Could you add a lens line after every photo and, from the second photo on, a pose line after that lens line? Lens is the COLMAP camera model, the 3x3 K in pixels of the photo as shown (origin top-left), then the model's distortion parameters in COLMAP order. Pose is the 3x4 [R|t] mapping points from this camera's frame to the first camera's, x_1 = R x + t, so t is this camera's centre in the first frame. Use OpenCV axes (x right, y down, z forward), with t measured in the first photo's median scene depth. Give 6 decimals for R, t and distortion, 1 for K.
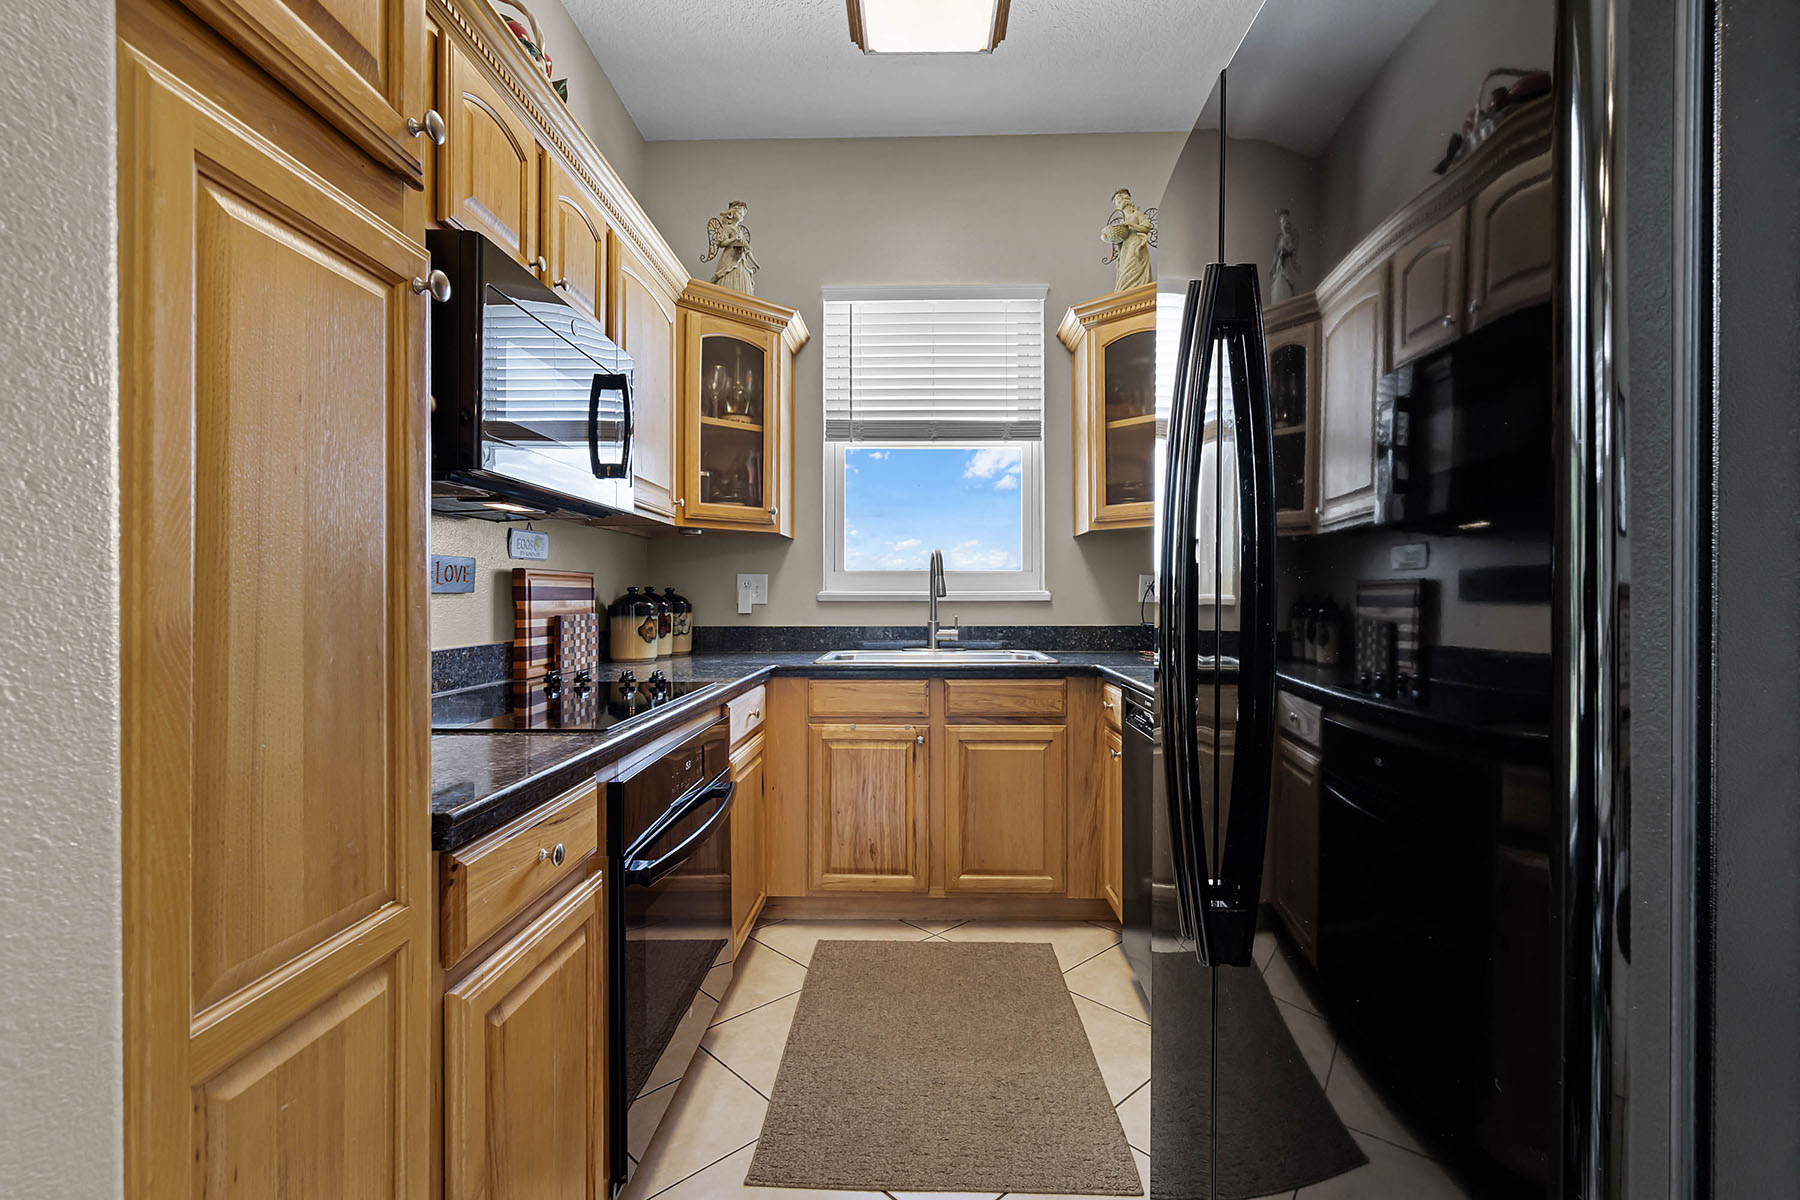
lens RADIAL K [[820.3, 0, 893.9], [0, 820.3, 597.7], [0, 0, 1]] dist [-0.006312, 0.001133]
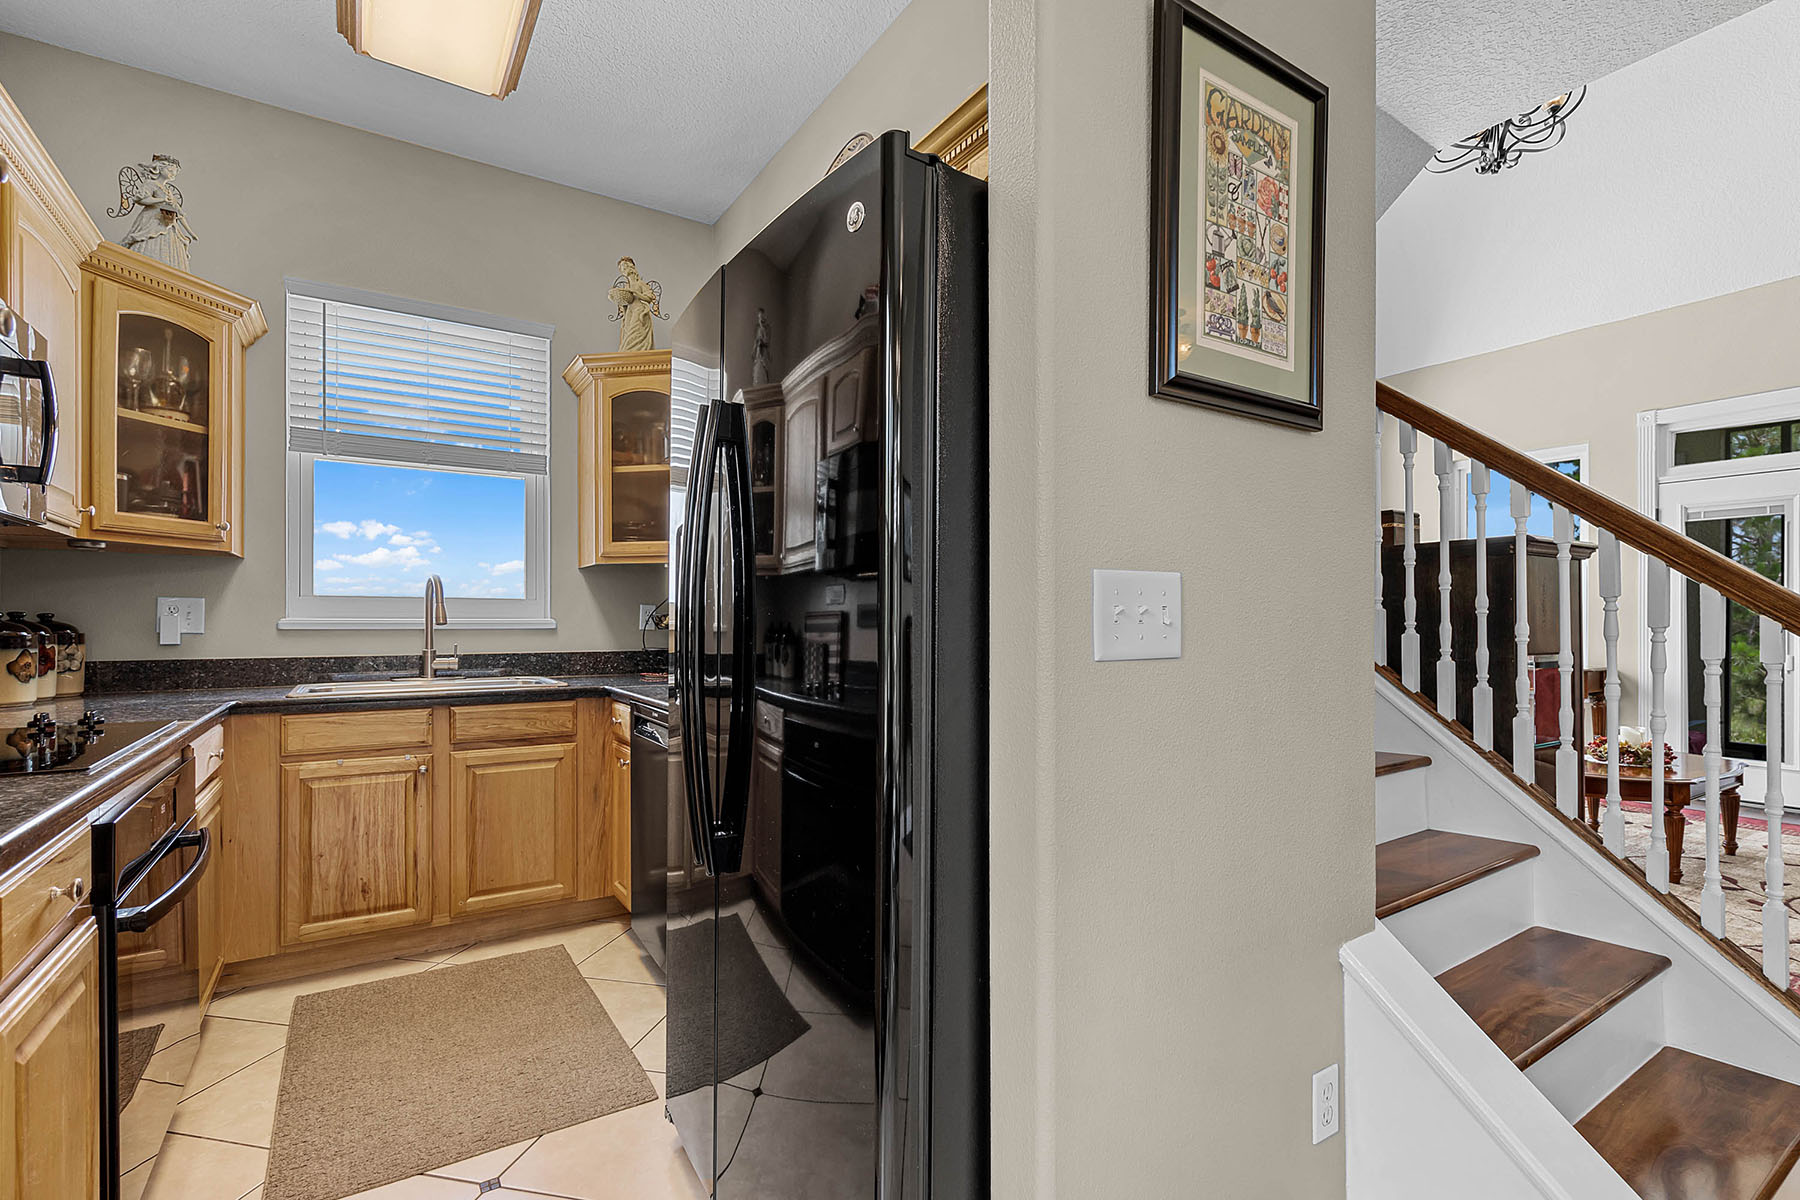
lens RADIAL K [[820.3, 0, 906.0], [0, 820.3, 625.9], [0, 0, 1]] dist [-0.006312, 0.001133]
pose [[0.815652, -0.000907, 0.578543, -0.062779], [-0.000668, 0.999997, 0.002510, -0.002590], [-0.578543, -0.002434, 0.815648, -0.142458]]
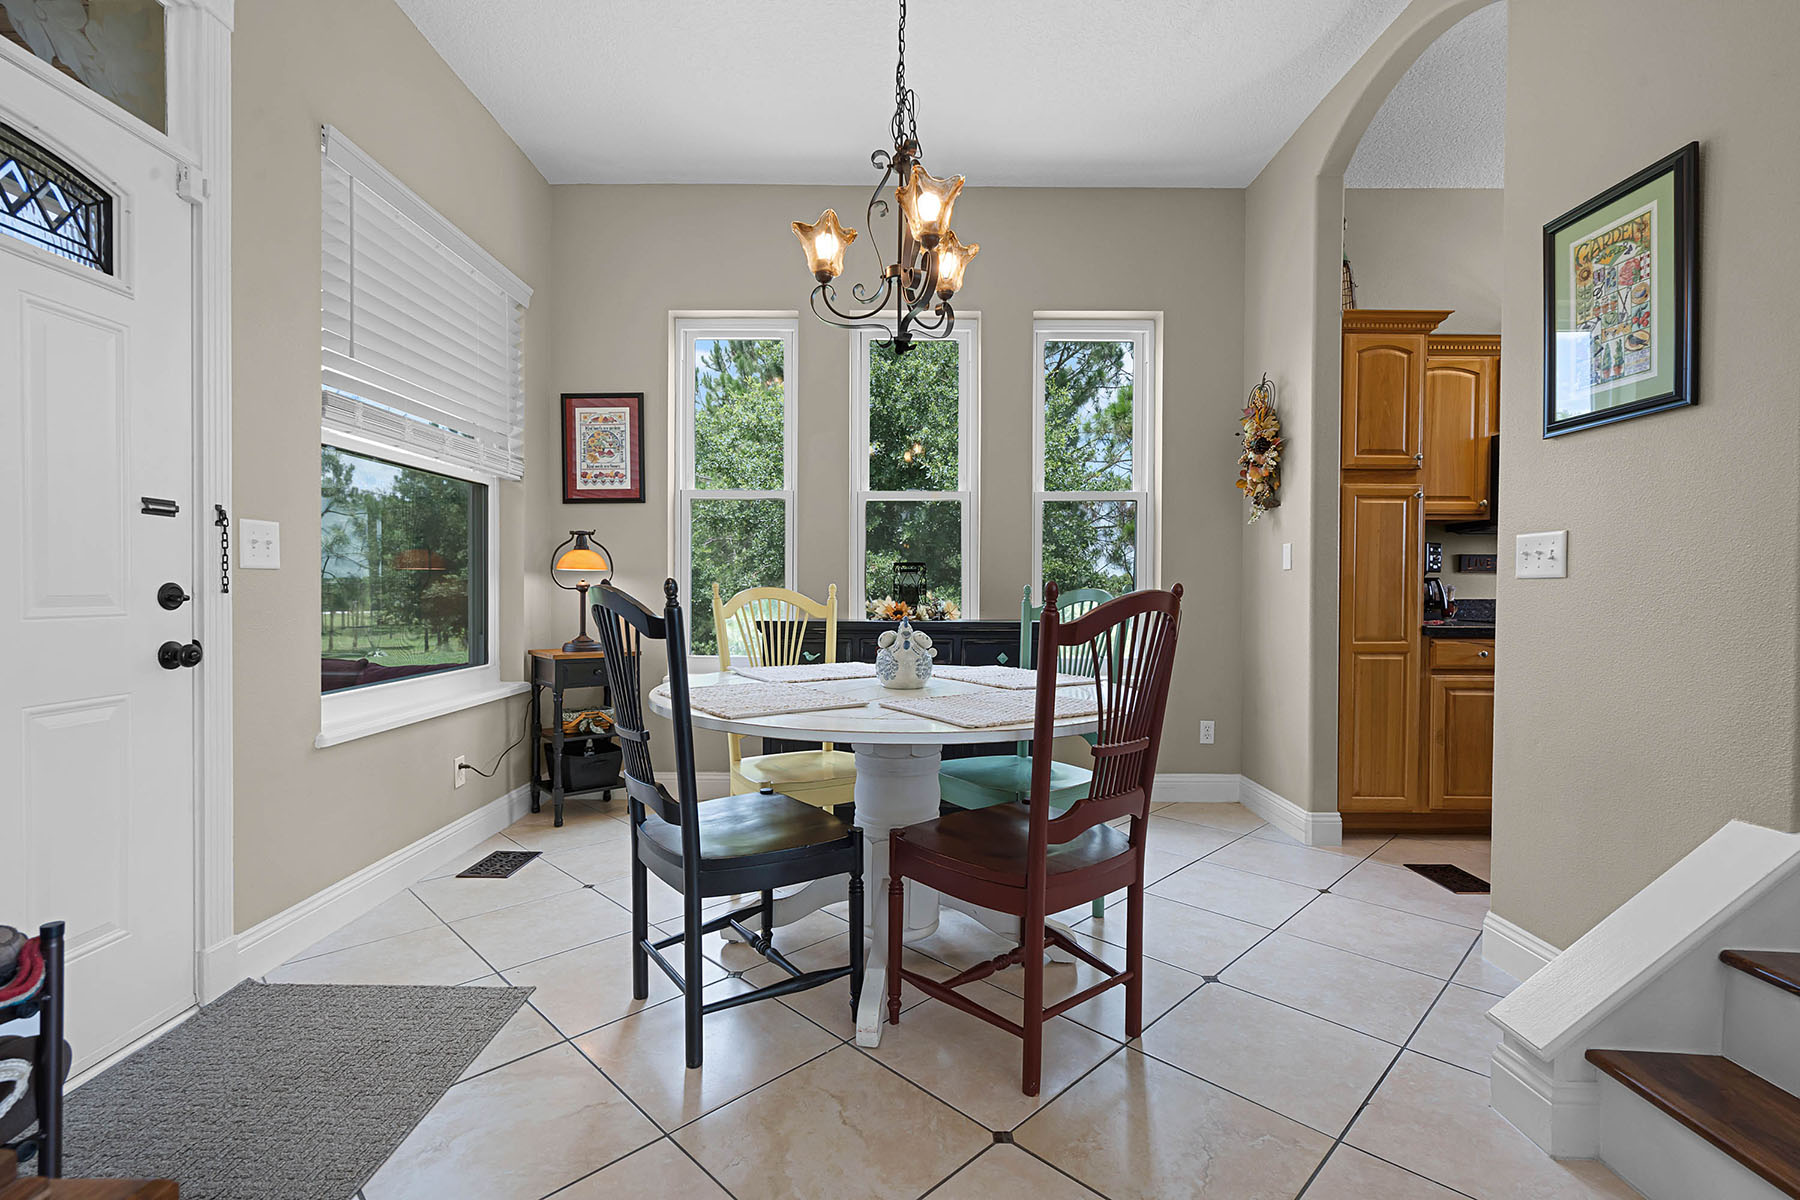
lens RADIAL K [[820.3, 0, 899.1], [0, 820.3, 596.8], [0, 0, 1]] dist [-0.006312, 0.001133]
pose [[0.041835, 0.011139, -0.999062, 1.018730], [-0.004196, 0.999931, 0.010973, 0.027003], [0.999116, 0.003733, 0.041879, -0.525438]]
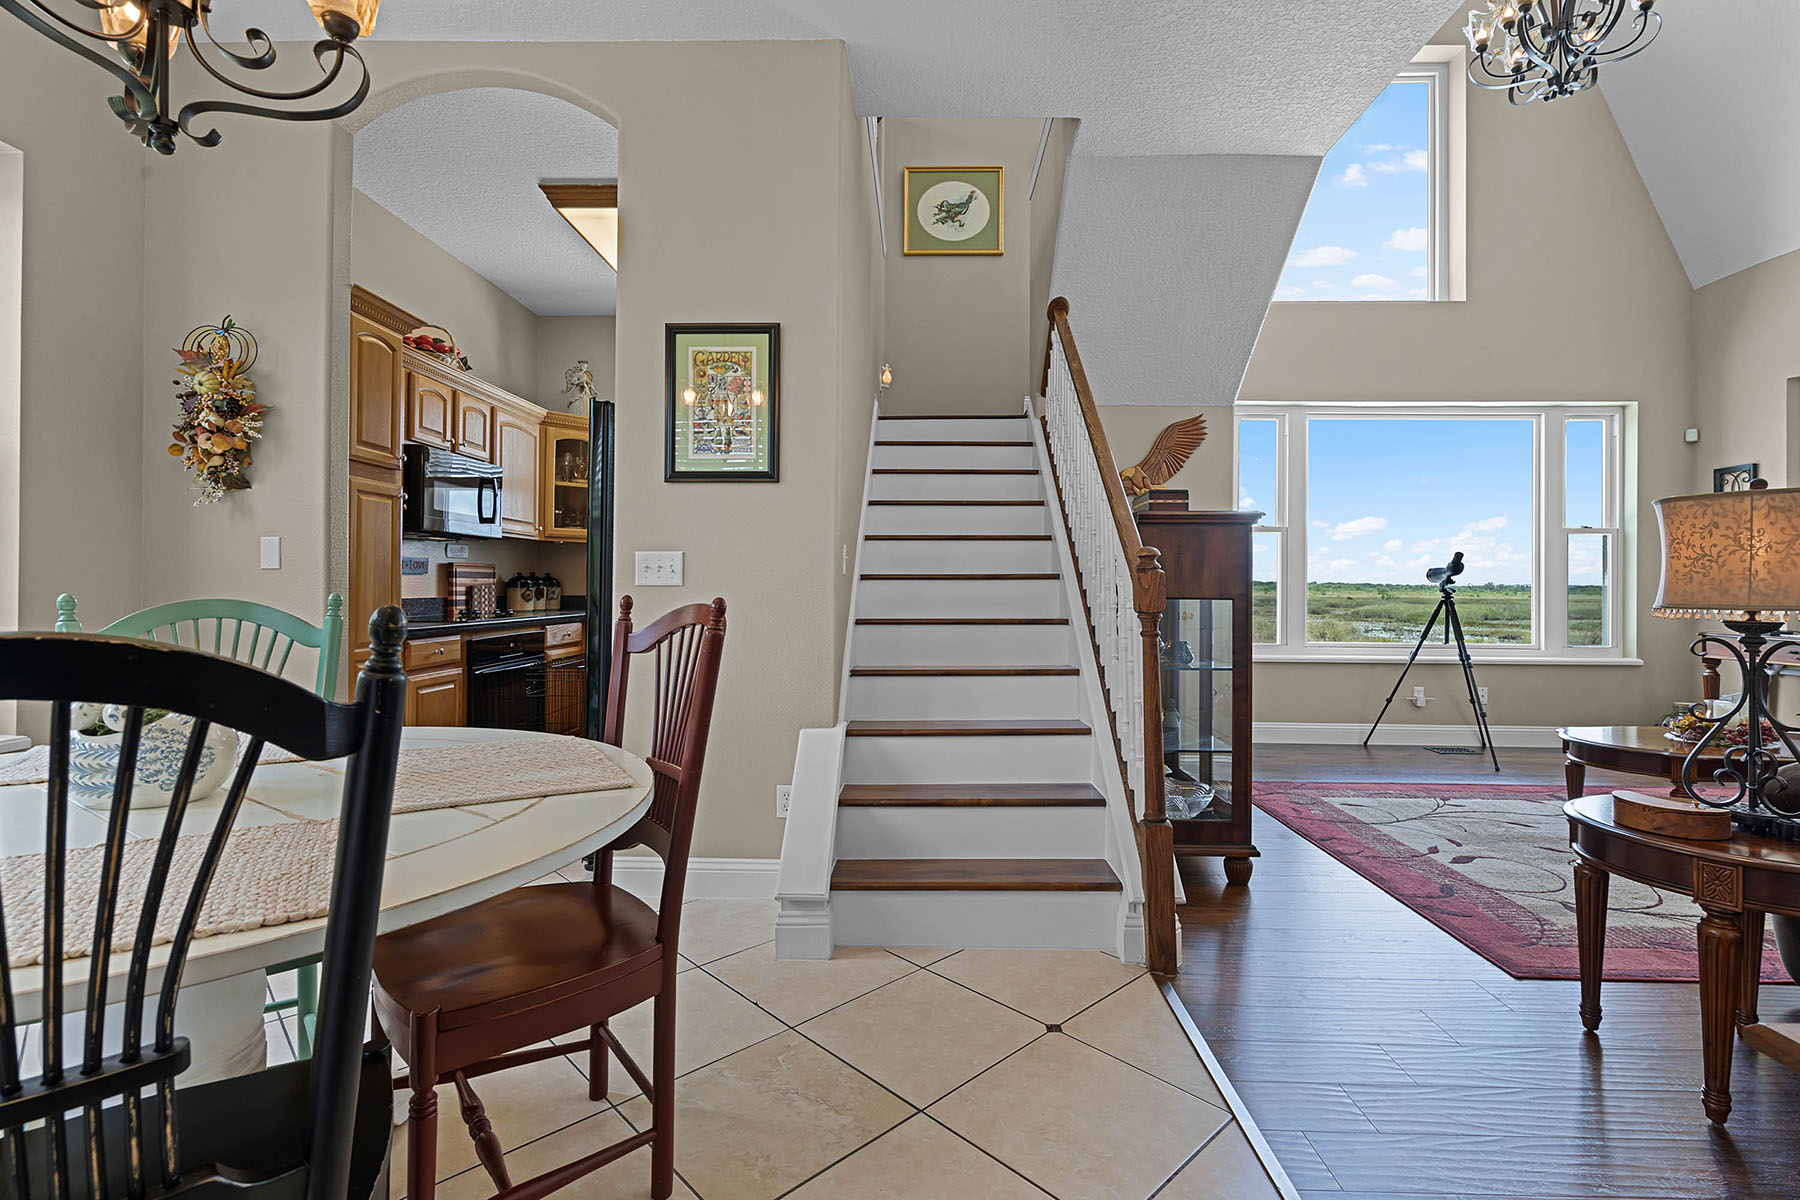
lens RADIAL K [[820.3, 0, 902.6], [0, 820.3, 583.5], [0, 0, 1]] dist [-0.006312, 0.001133]
pose [[0.999897, 0.006471, 0.012834, 0.559805], [-0.006436, 0.999975, -0.002775, 0.013387], [-0.012852, 0.002693, 0.999914, -0.926459]]
